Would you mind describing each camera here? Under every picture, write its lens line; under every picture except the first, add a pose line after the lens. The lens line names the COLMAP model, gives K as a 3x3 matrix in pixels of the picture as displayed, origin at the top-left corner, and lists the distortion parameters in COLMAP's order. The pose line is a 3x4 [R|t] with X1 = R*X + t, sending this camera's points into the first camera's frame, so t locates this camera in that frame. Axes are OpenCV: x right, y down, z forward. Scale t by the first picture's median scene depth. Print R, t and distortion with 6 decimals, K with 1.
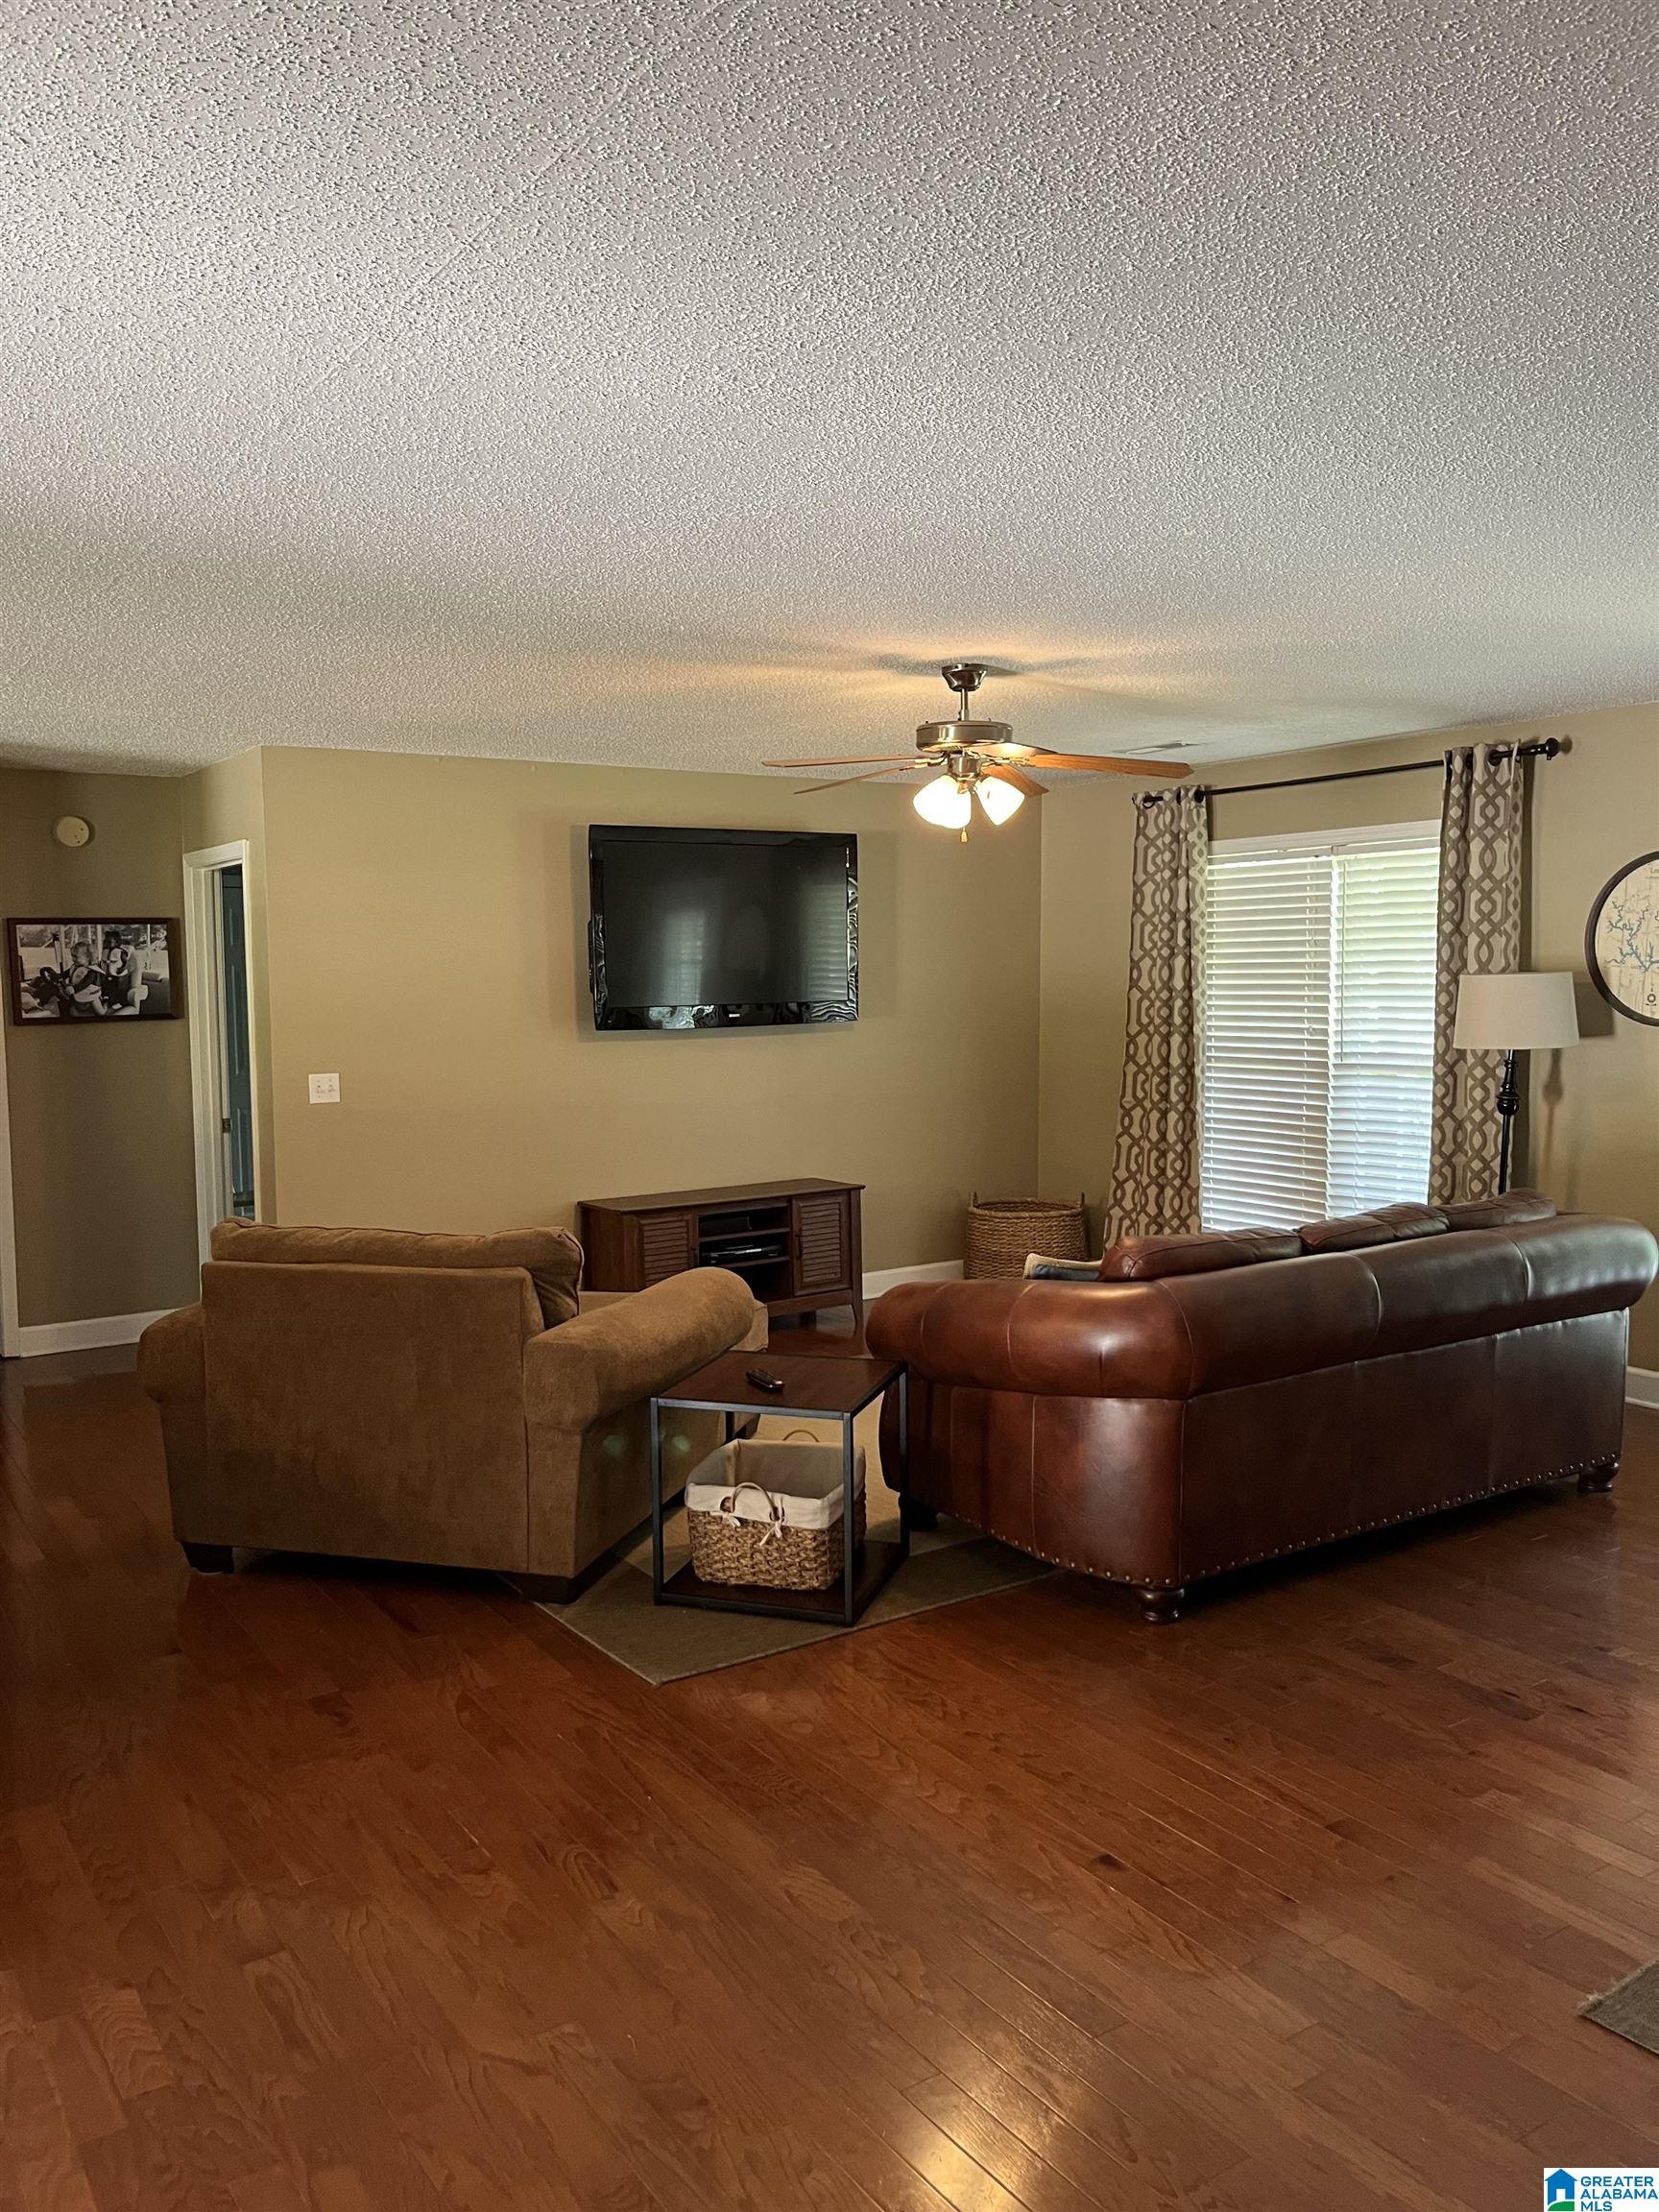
lens RADIAL K [[1701.1, 0, 829.5], [0, 1701.1, 1106.0], [0, 0, 1]] dist [0.008857, 0.002563]
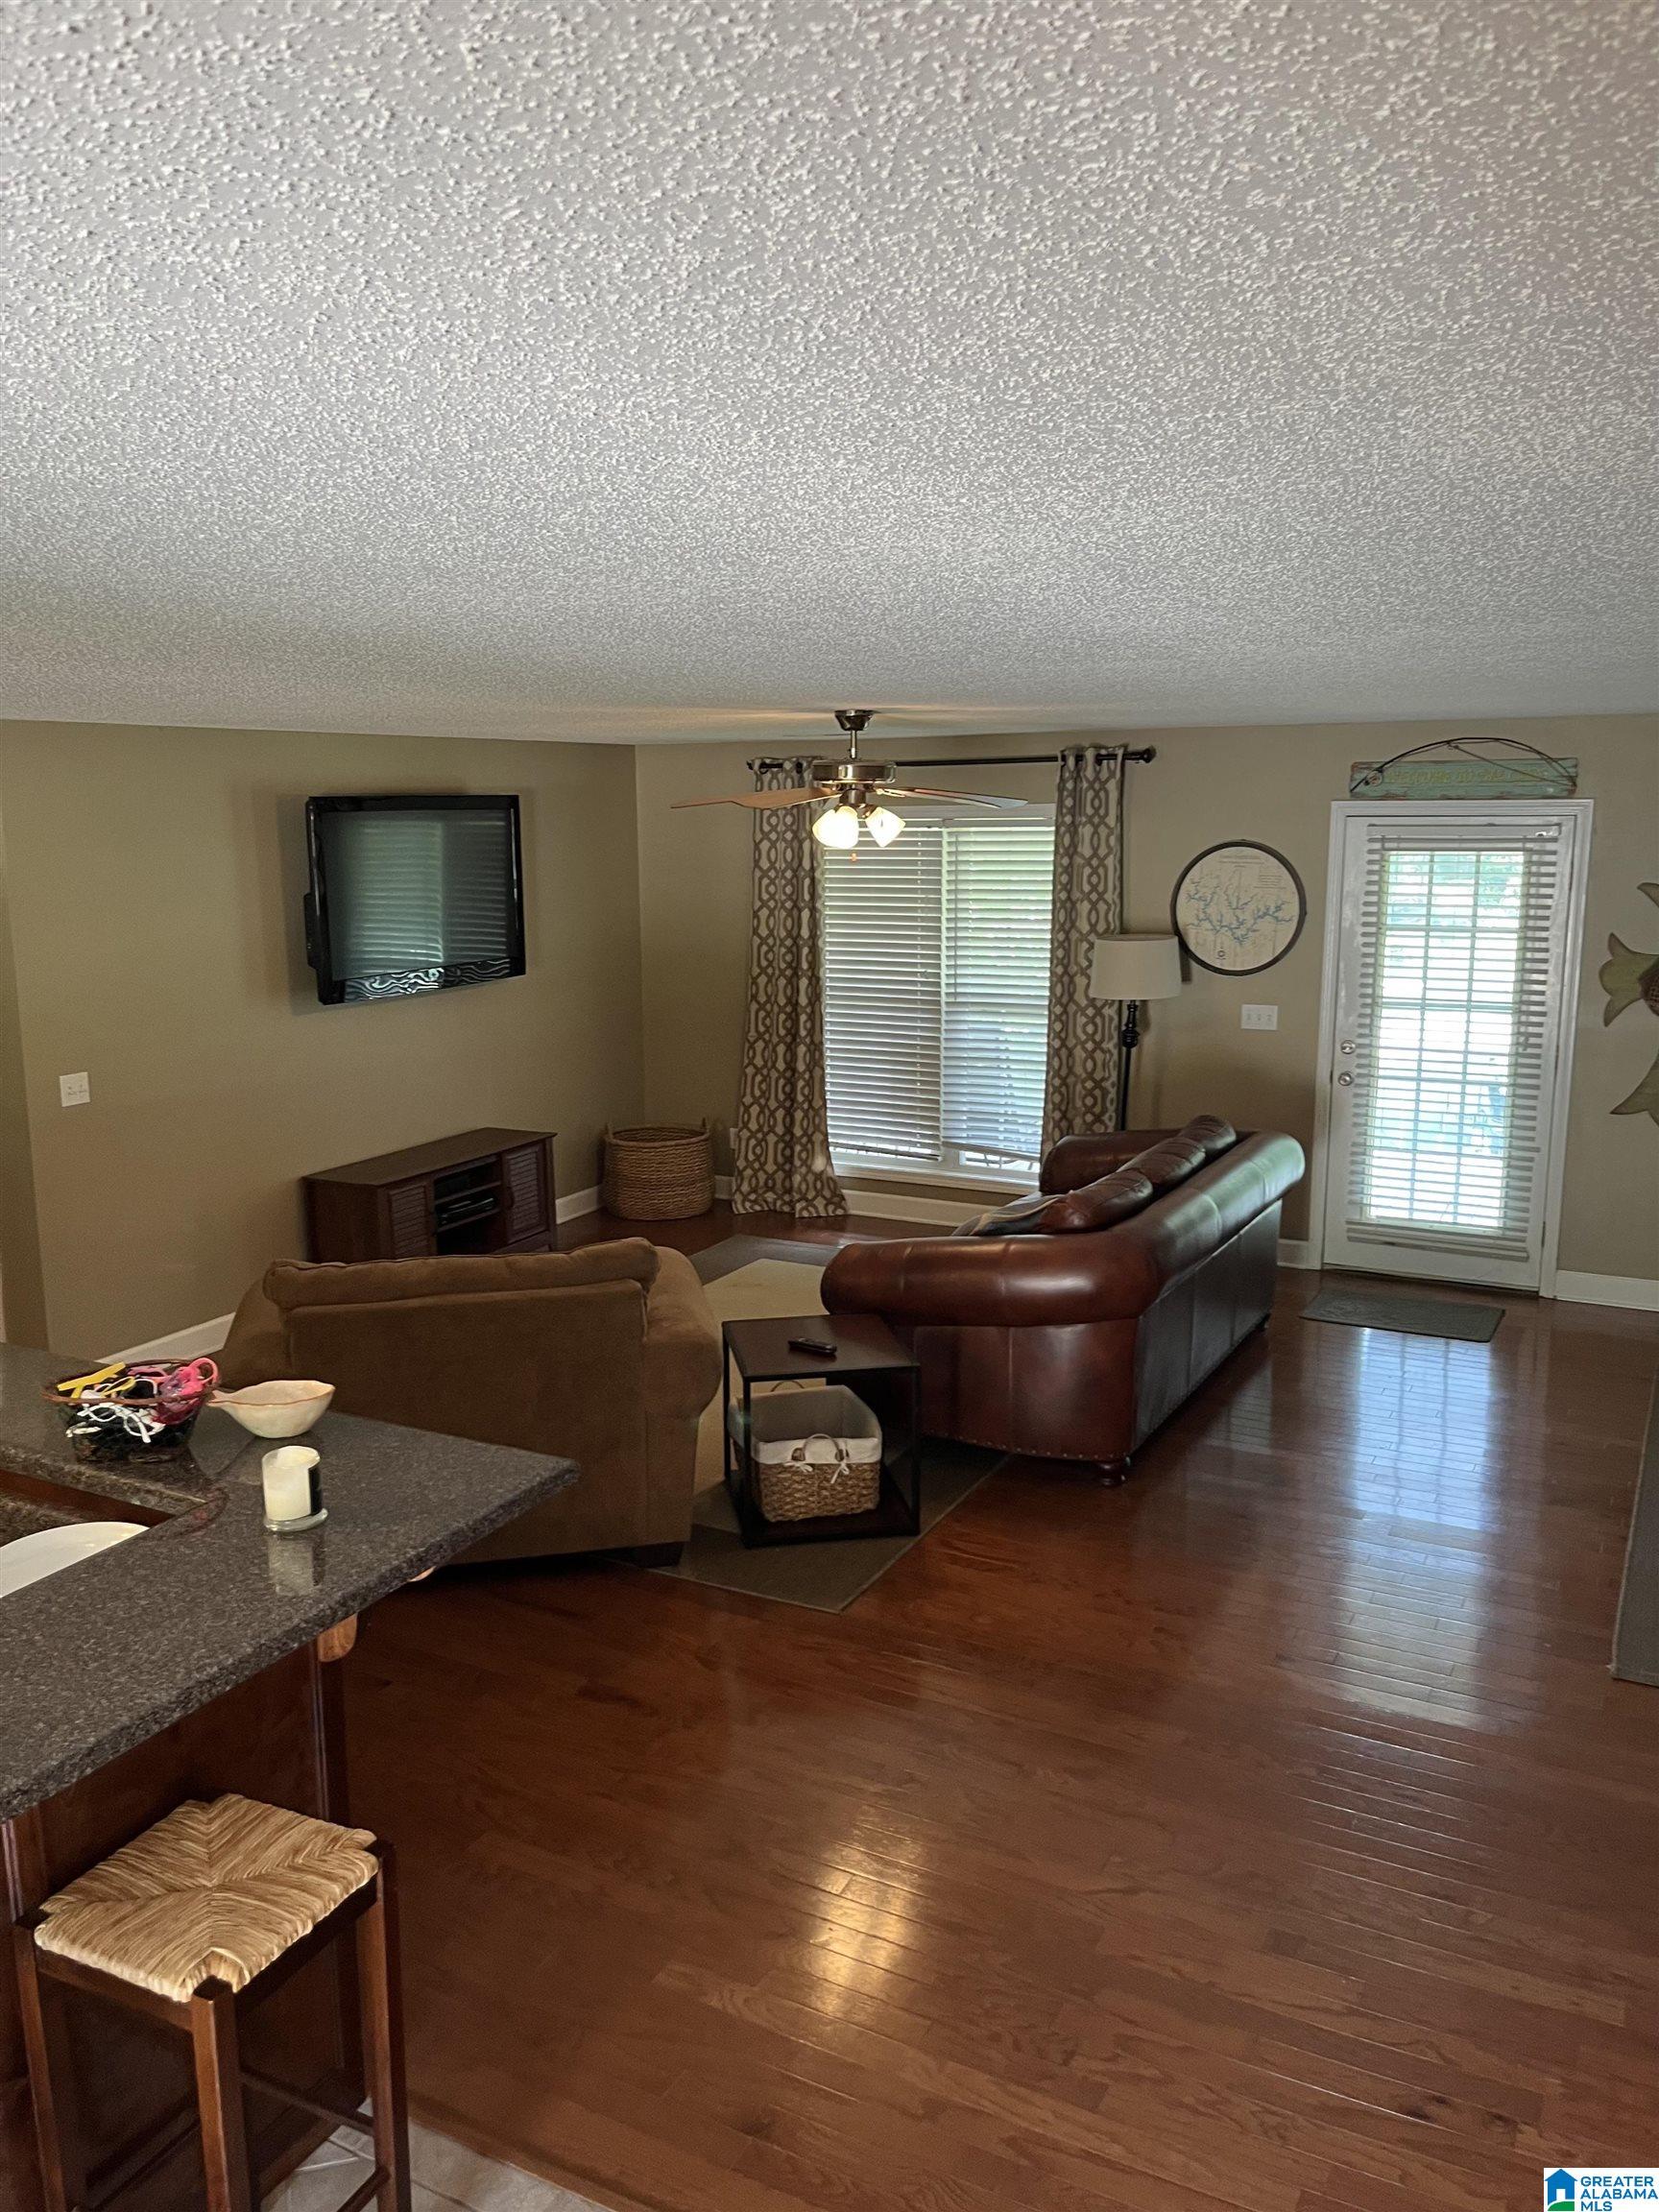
lens RADIAL K [[1682.6, 0, 830.5], [0, 1682.6, 1116.2], [0, 0, 1]] dist [0.051752, -0.001092]
pose [[0.883031, -0.081008, 0.462270, -0.334894], [0.036504, 0.993862, 0.104434, -0.072145], [-0.467892, -0.075344, 0.880568, -0.014670]]
